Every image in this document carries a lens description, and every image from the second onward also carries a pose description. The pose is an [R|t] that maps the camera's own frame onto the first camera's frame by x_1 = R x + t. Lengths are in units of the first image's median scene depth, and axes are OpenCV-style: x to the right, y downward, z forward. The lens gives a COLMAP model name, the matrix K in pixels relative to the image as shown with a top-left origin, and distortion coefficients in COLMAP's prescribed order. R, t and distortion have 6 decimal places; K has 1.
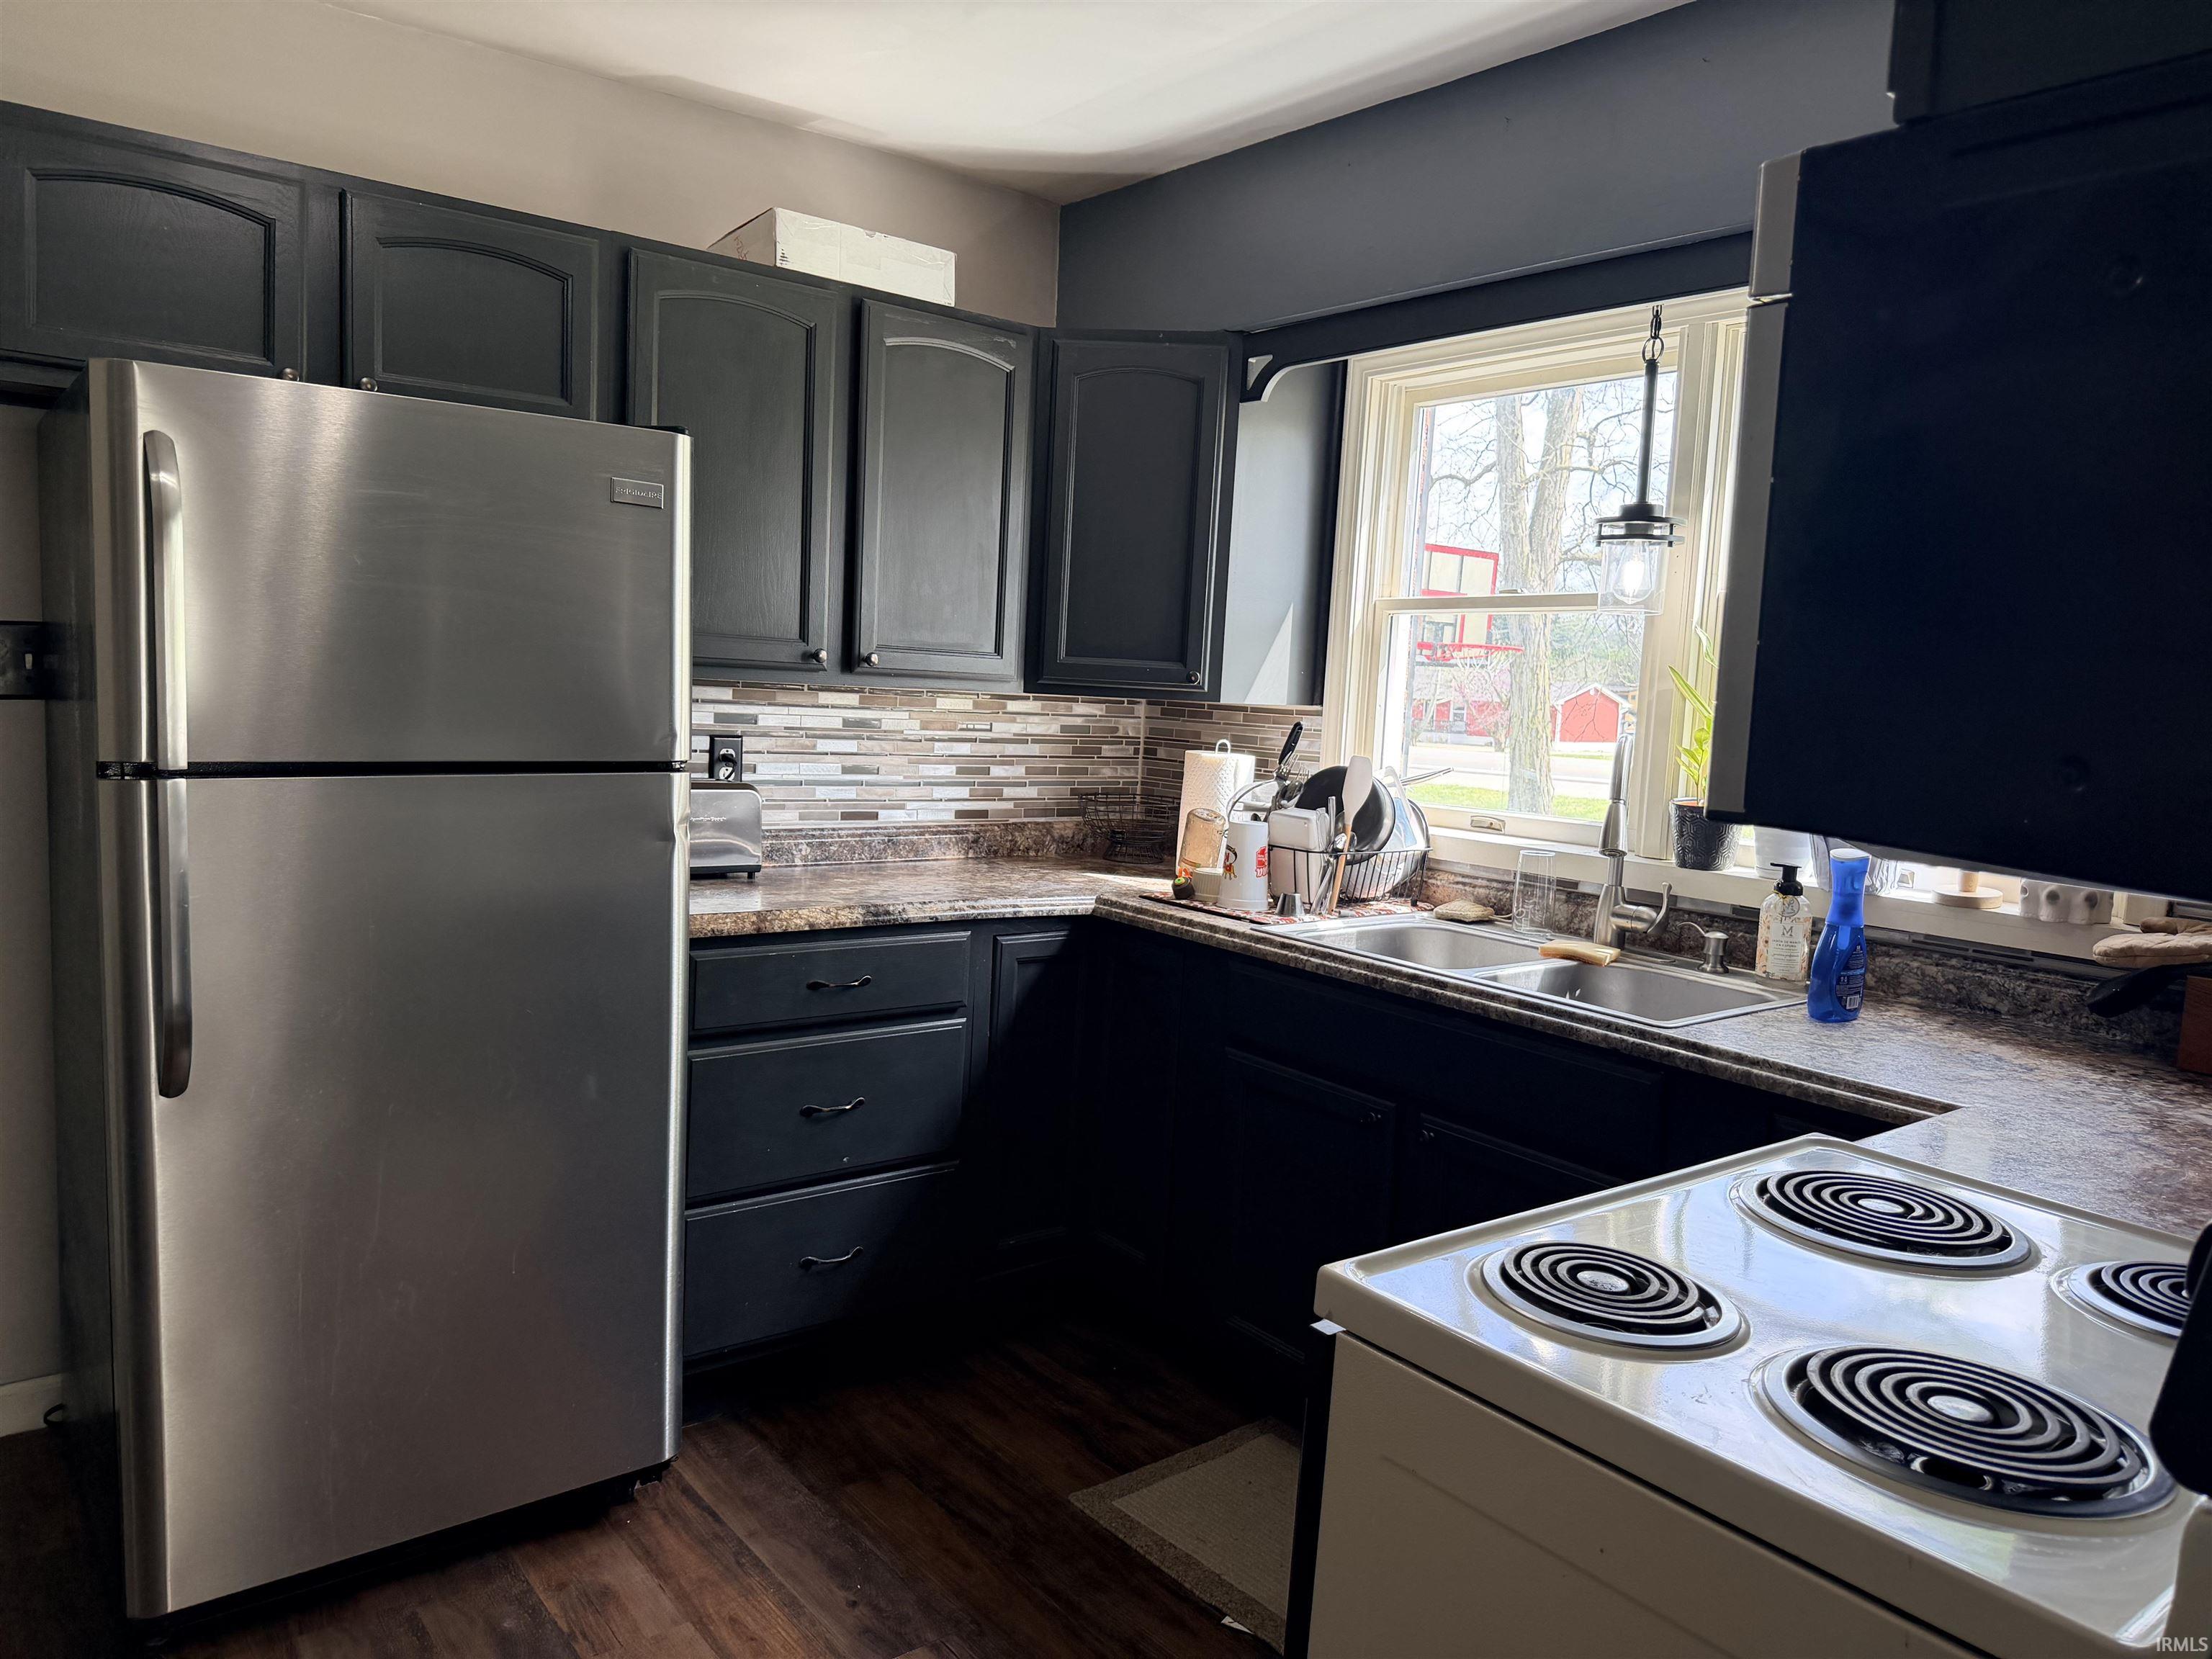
lens RADIAL K [[1533.5, 0, 1103.7], [0, 1533.5, 842.4], [0, 0, 1]] dist [0.074736, -0.094782]
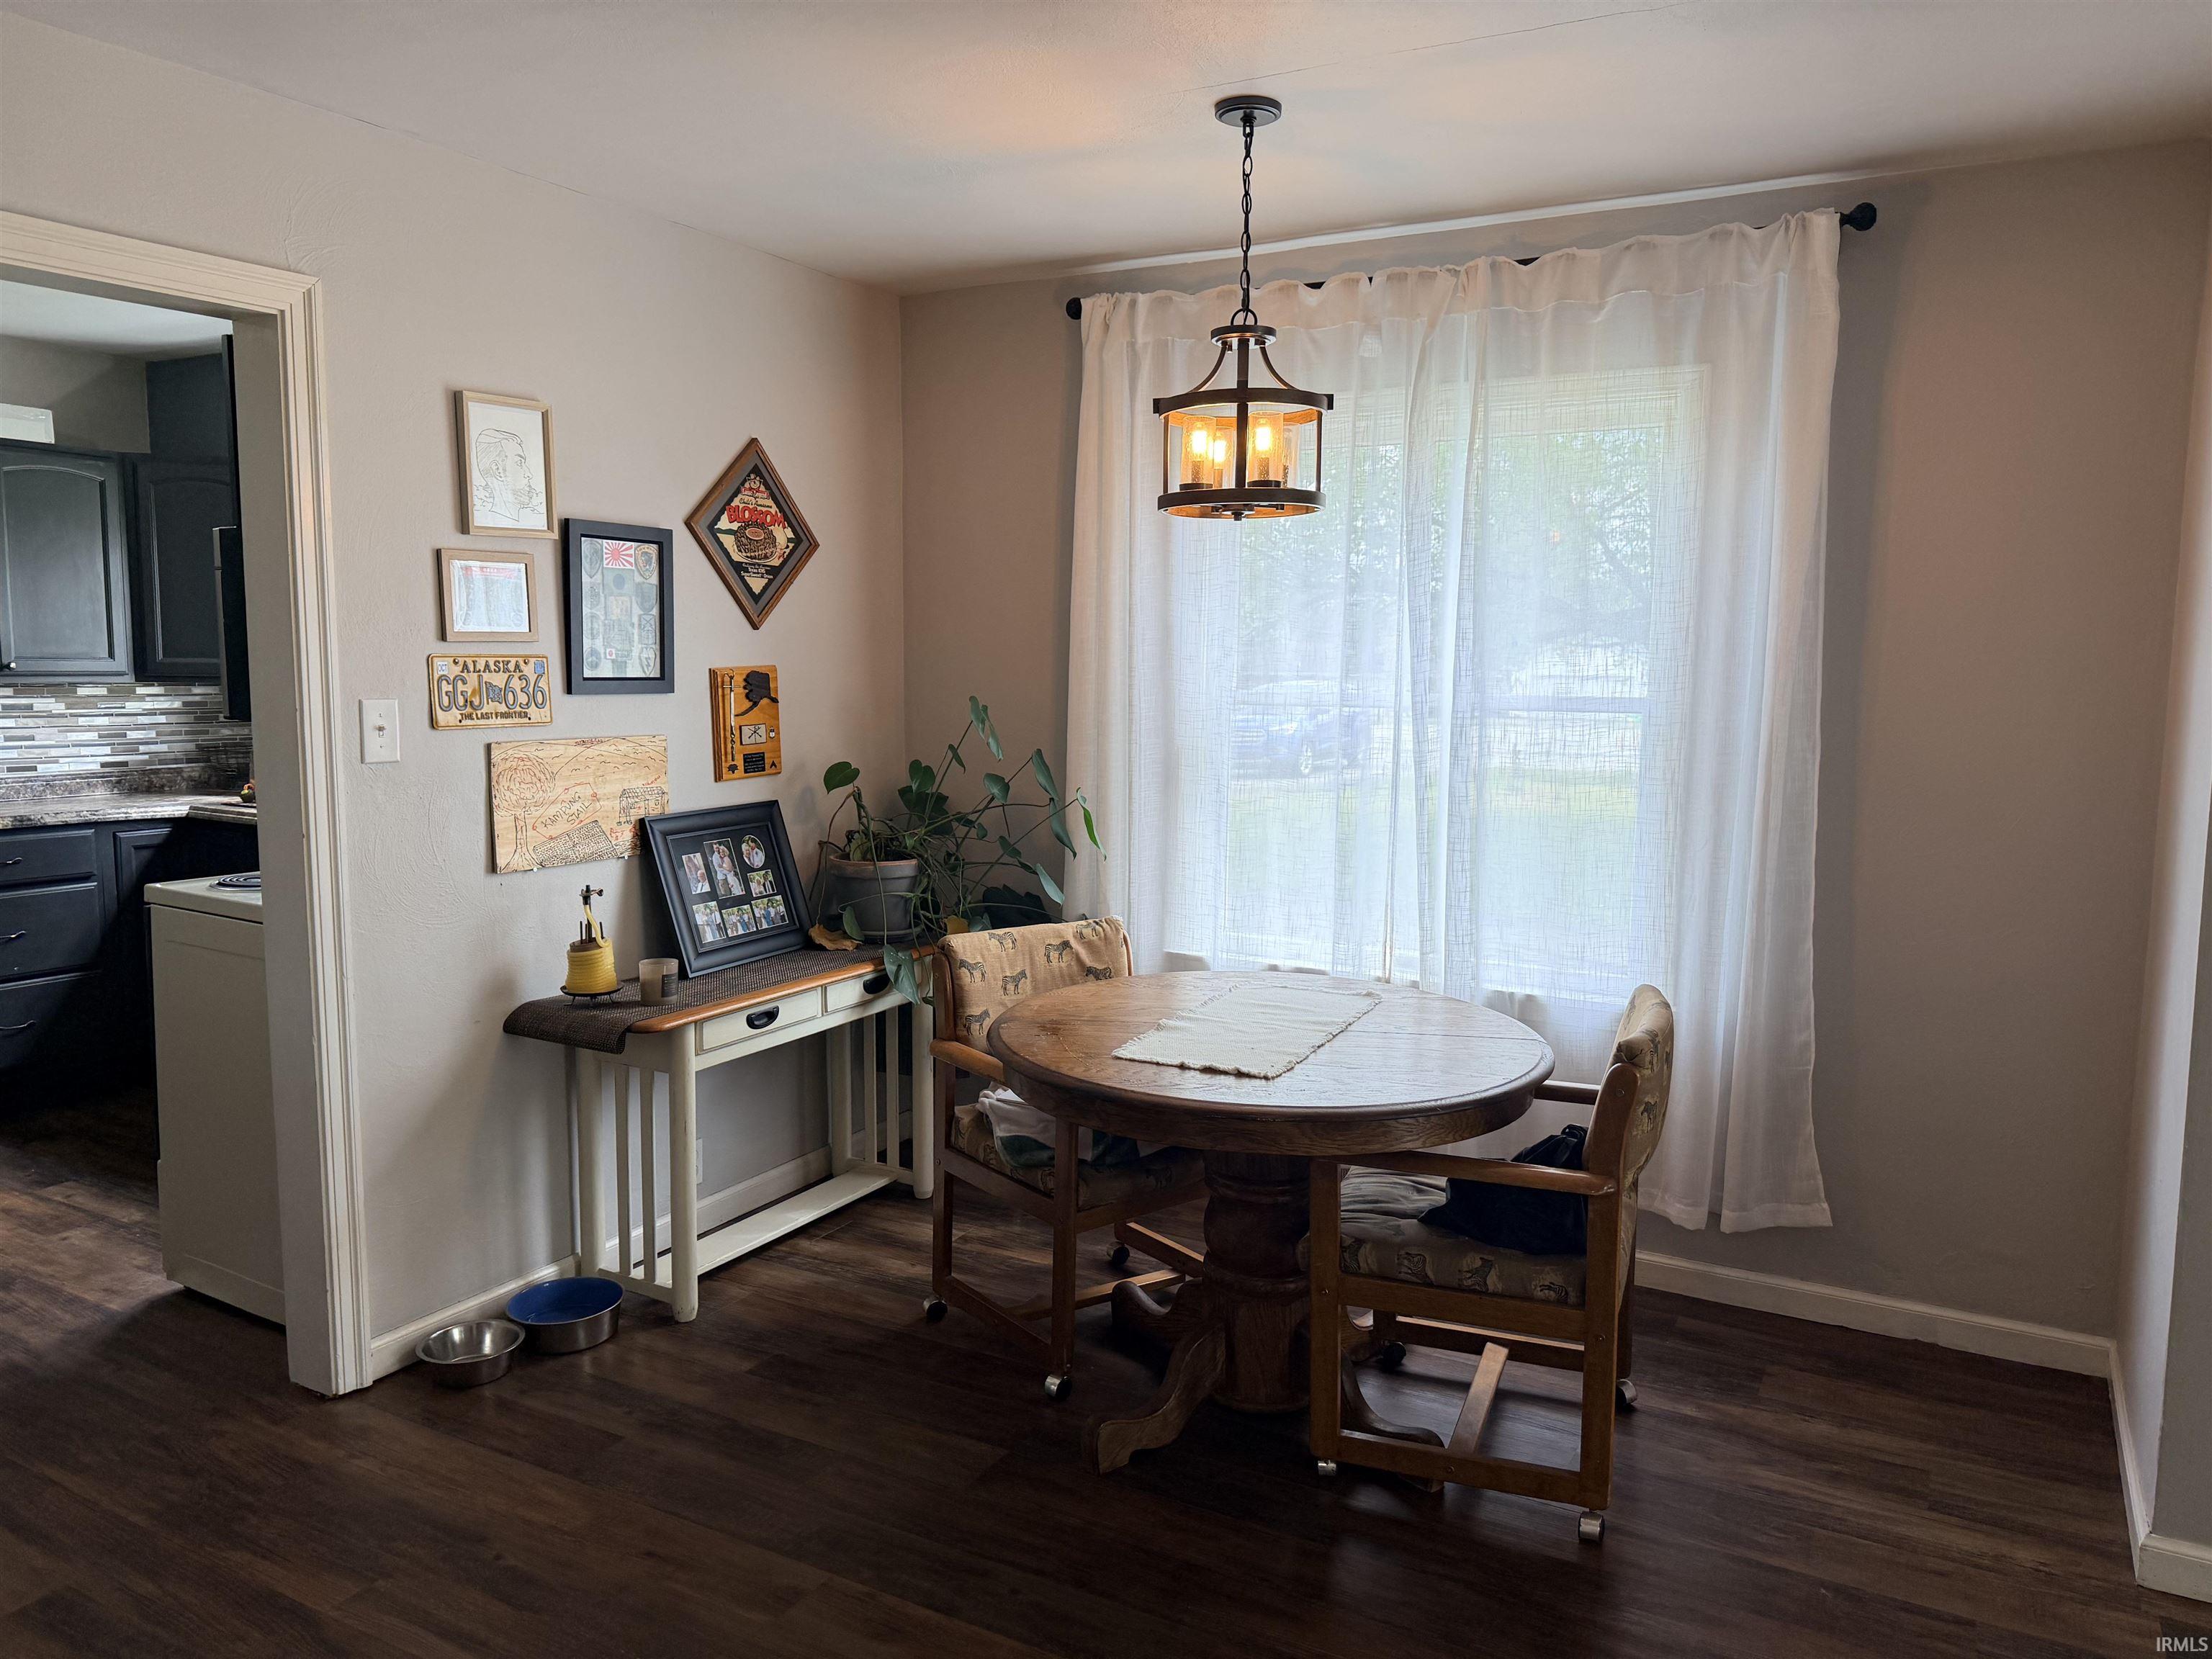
lens RADIAL K [[1533.5, 0, 1104.6], [0, 1533.5, 843.0], [0, 0, 1]] dist [0.074736, -0.094782]
pose [[0.924361, -0.083358, 0.372302, 0.315707], [0.074485, 0.996491, 0.038179, 0.096416], [-0.374178, -0.007560, 0.927326, -1.030089]]
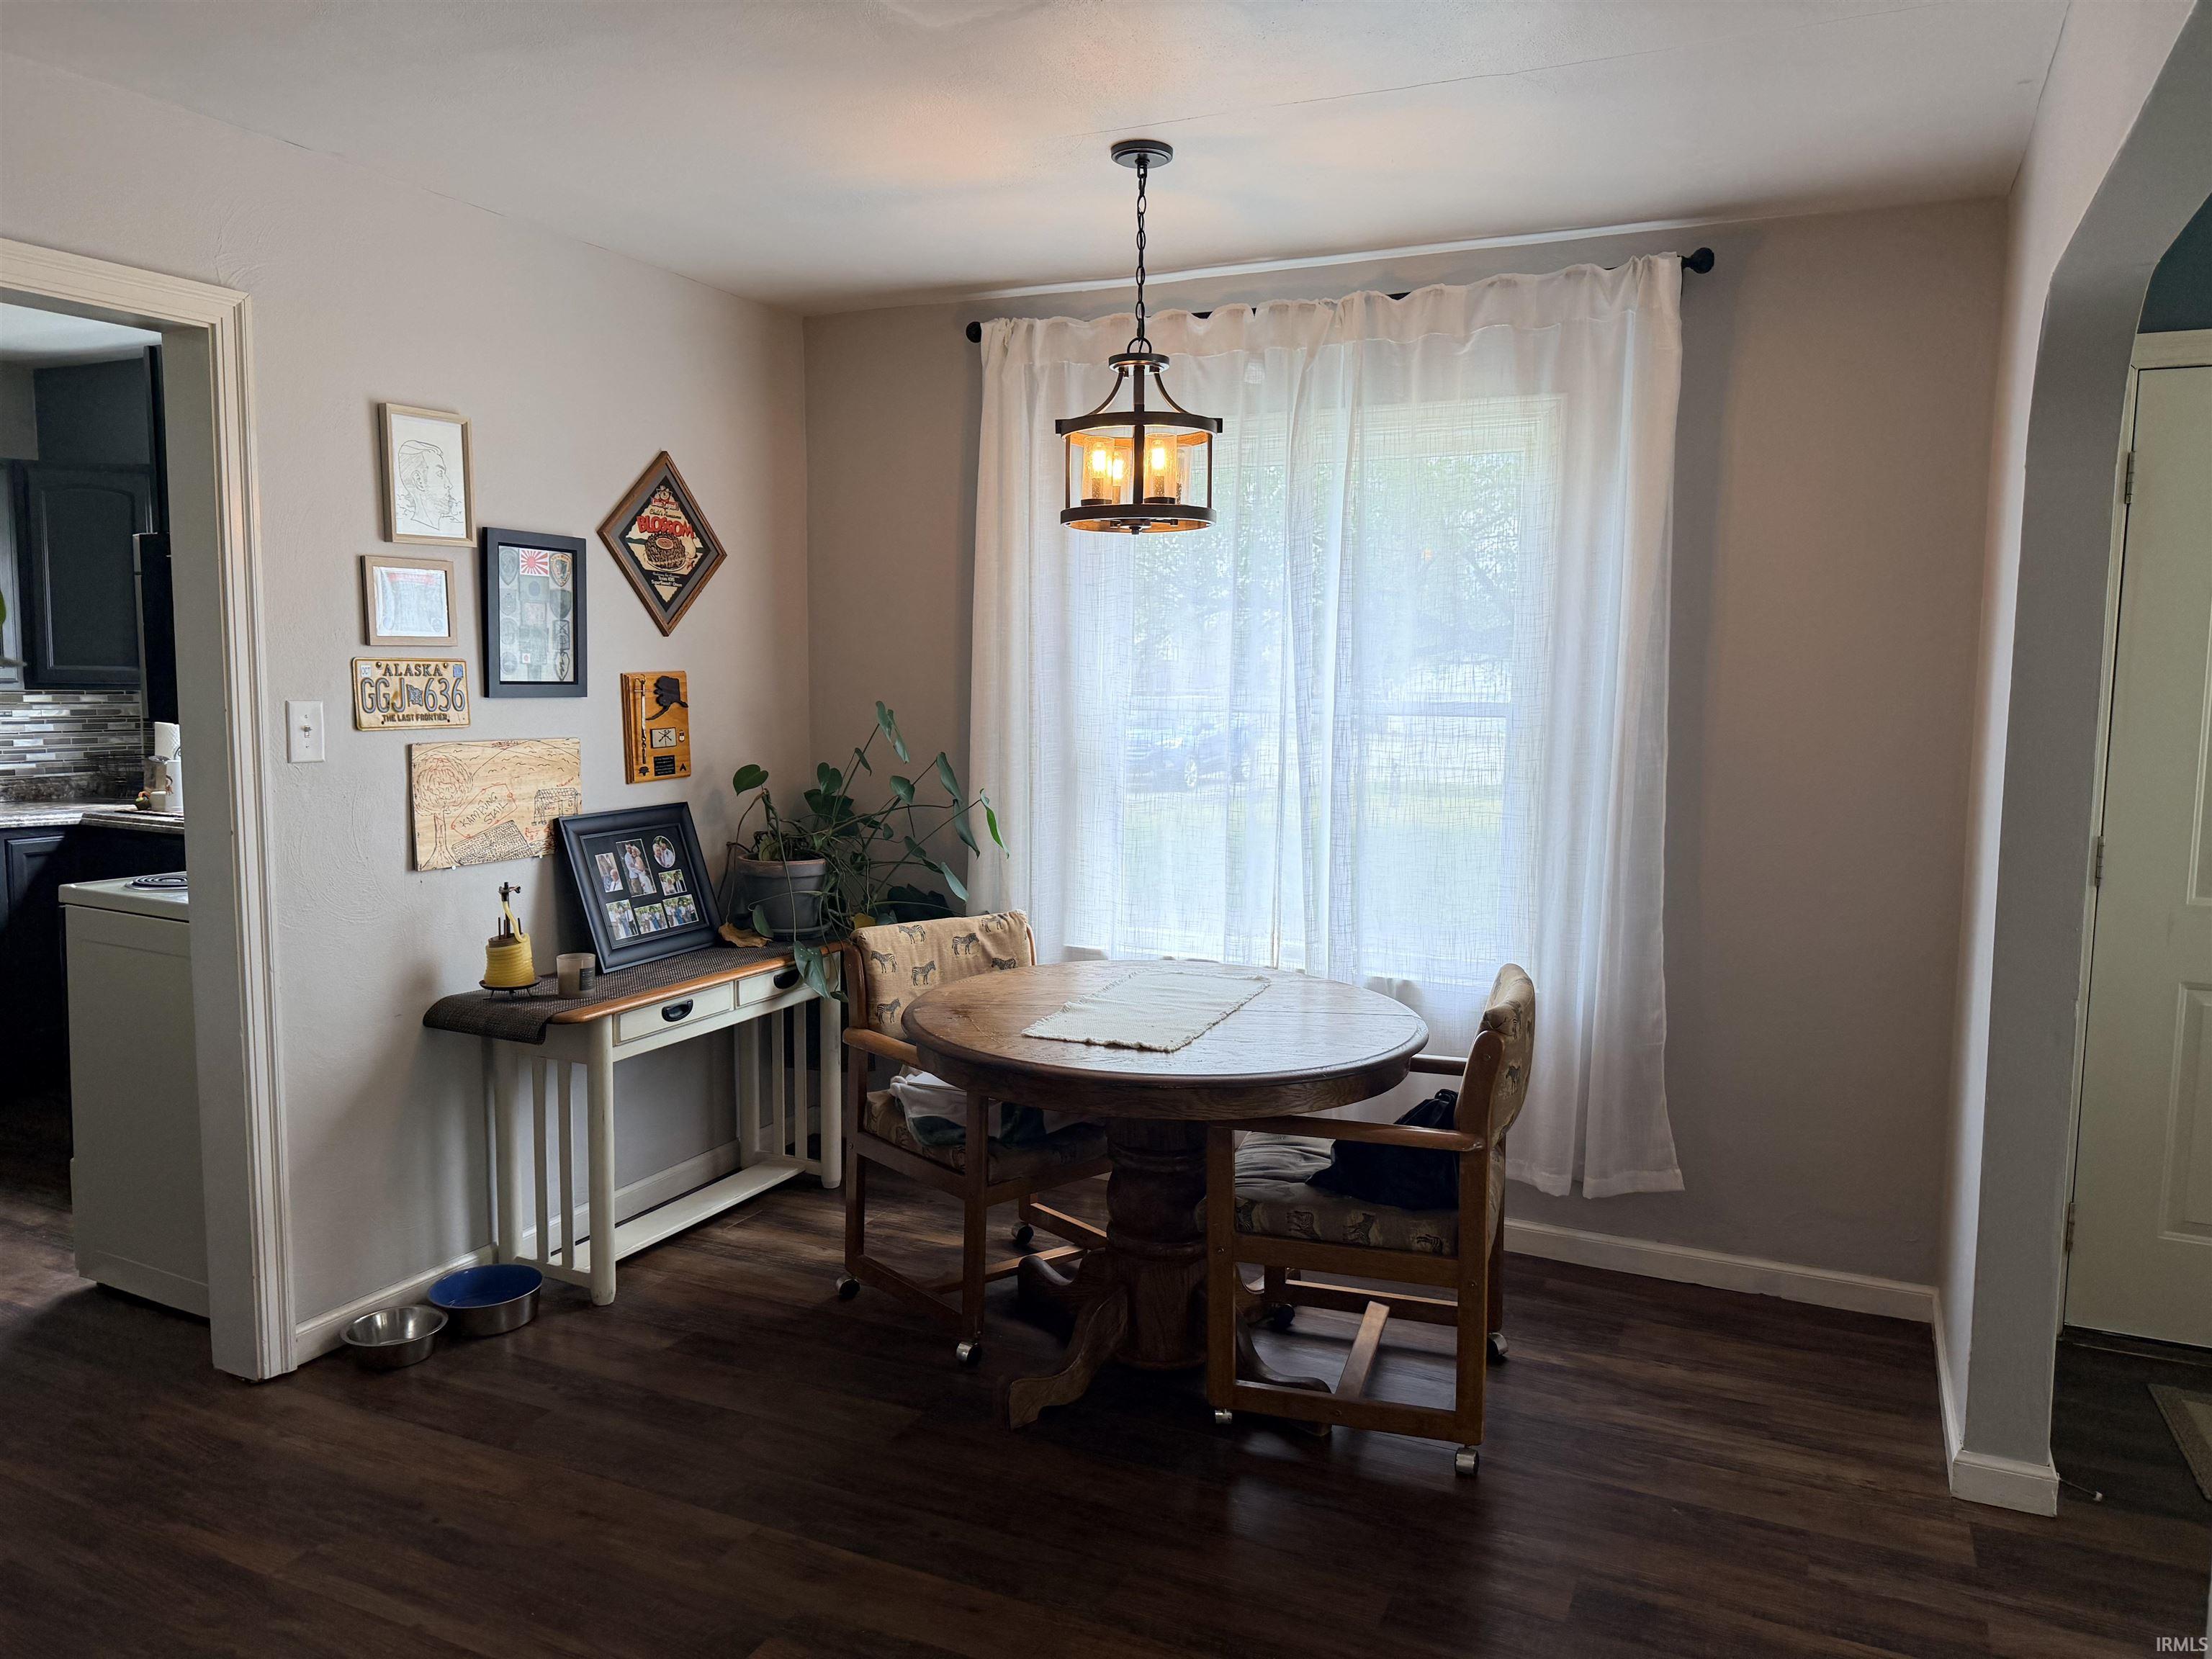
lens RADIAL K [[1533.5, 0, 1086.2], [0, 1533.5, 841.4], [0, 0, 1]] dist [0.074736, -0.094782]
pose [[0.898670, -0.083665, 0.430572, 0.273880], [0.077666, 0.996481, 0.031526, 0.109774], [-0.431695, 0.005110, 0.902005, -1.086259]]
